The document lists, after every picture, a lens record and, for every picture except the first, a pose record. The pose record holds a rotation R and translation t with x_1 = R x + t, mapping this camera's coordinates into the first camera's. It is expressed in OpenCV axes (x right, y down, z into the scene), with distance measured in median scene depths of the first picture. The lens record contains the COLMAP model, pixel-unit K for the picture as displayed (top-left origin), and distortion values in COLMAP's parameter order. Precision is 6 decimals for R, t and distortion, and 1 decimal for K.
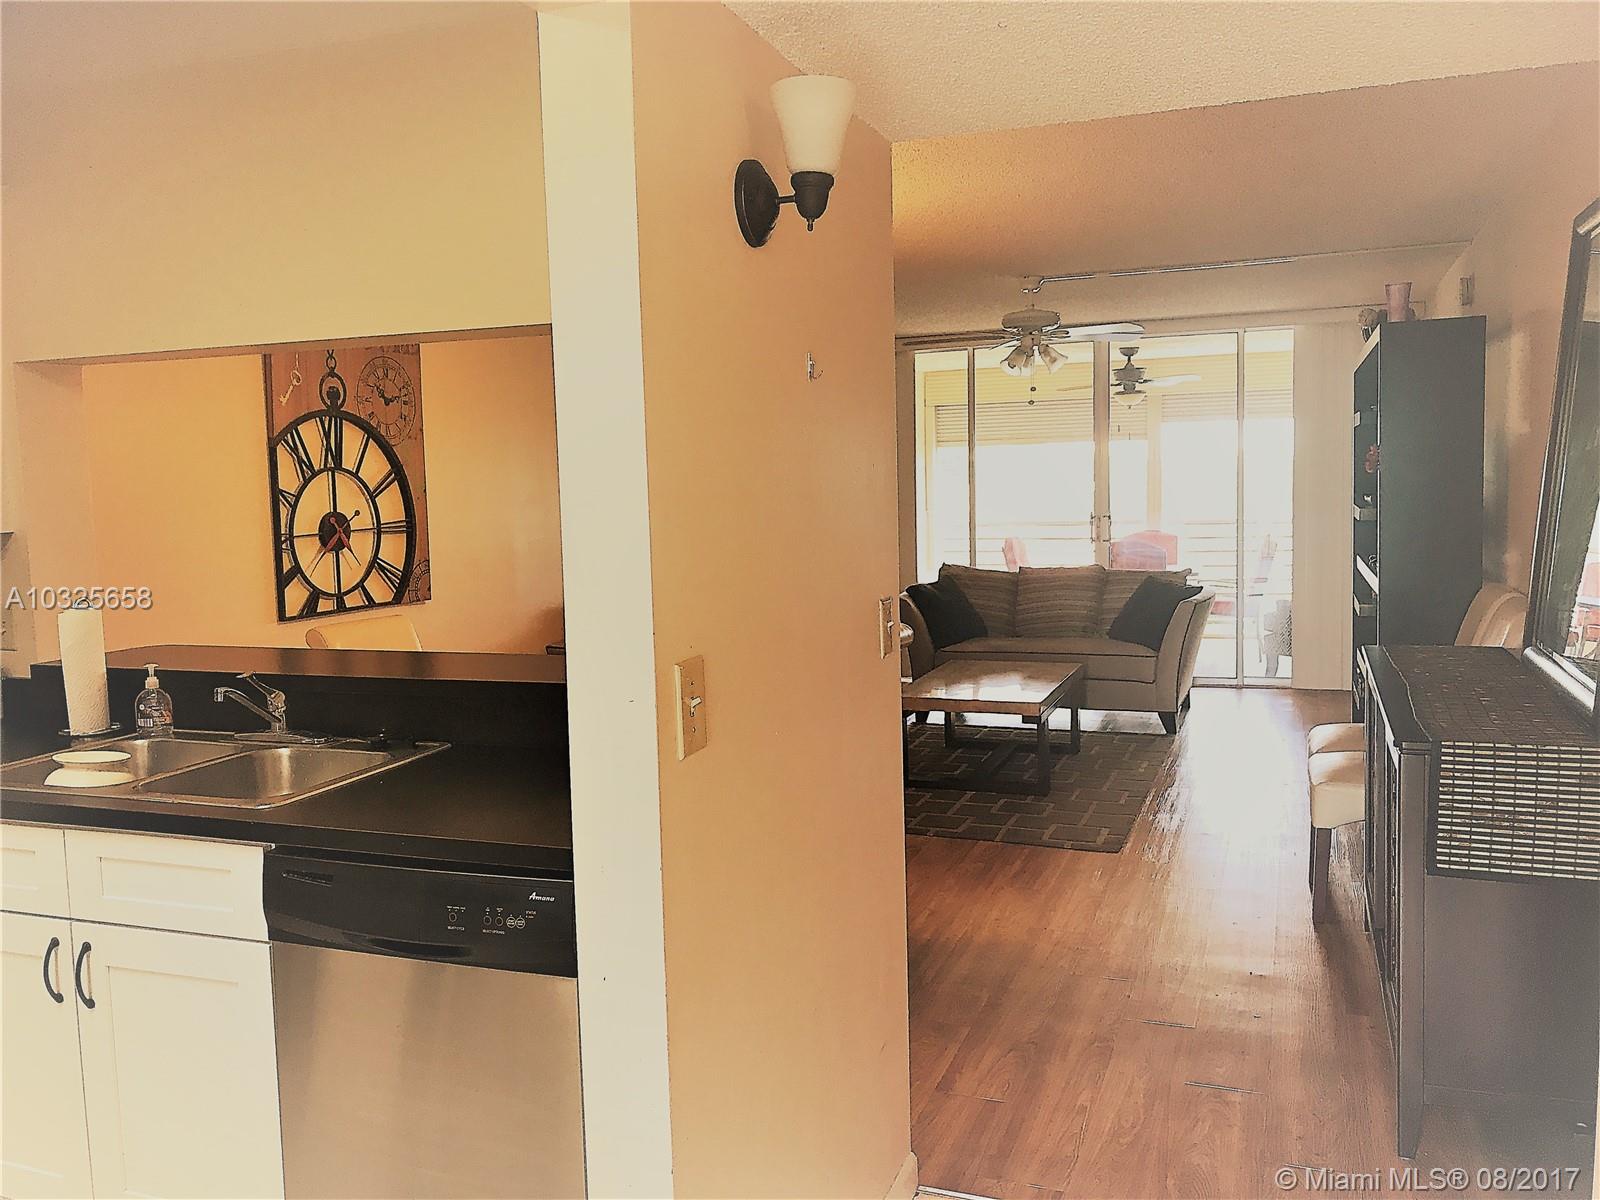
lens RADIAL K [[1324.6, 0, 802.4], [0, 1324.6, 601.0], [0, 0, 1]] dist [0.013544, 0.005502]
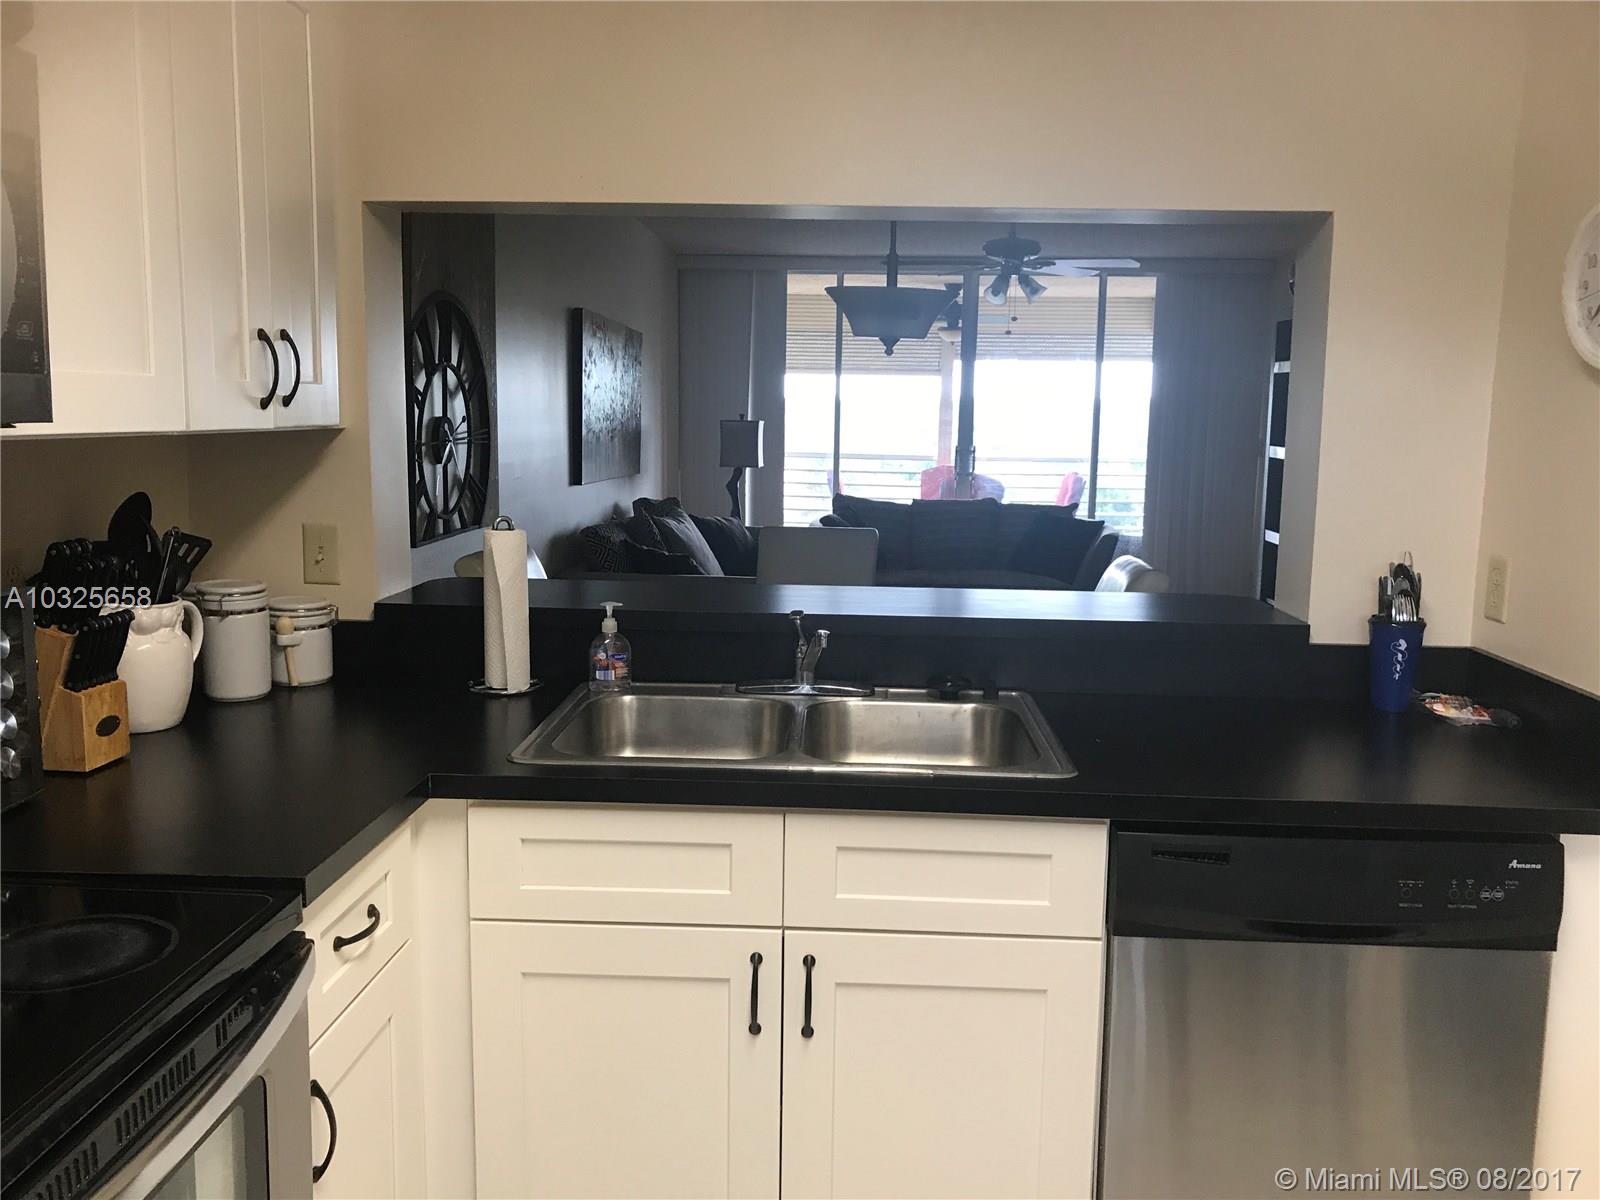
lens RADIAL K [[1324.6, 0, 802.4], [0, 1324.6, 601.0], [0, 0, 1]] dist [0.013544, 0.005502]
pose [[0.946964, -0.003401, 0.321322, -0.408293], [-0.013861, 0.998581, 0.051420, 0.002904], [-0.321041, -0.053147, 0.945573, 0.137642]]
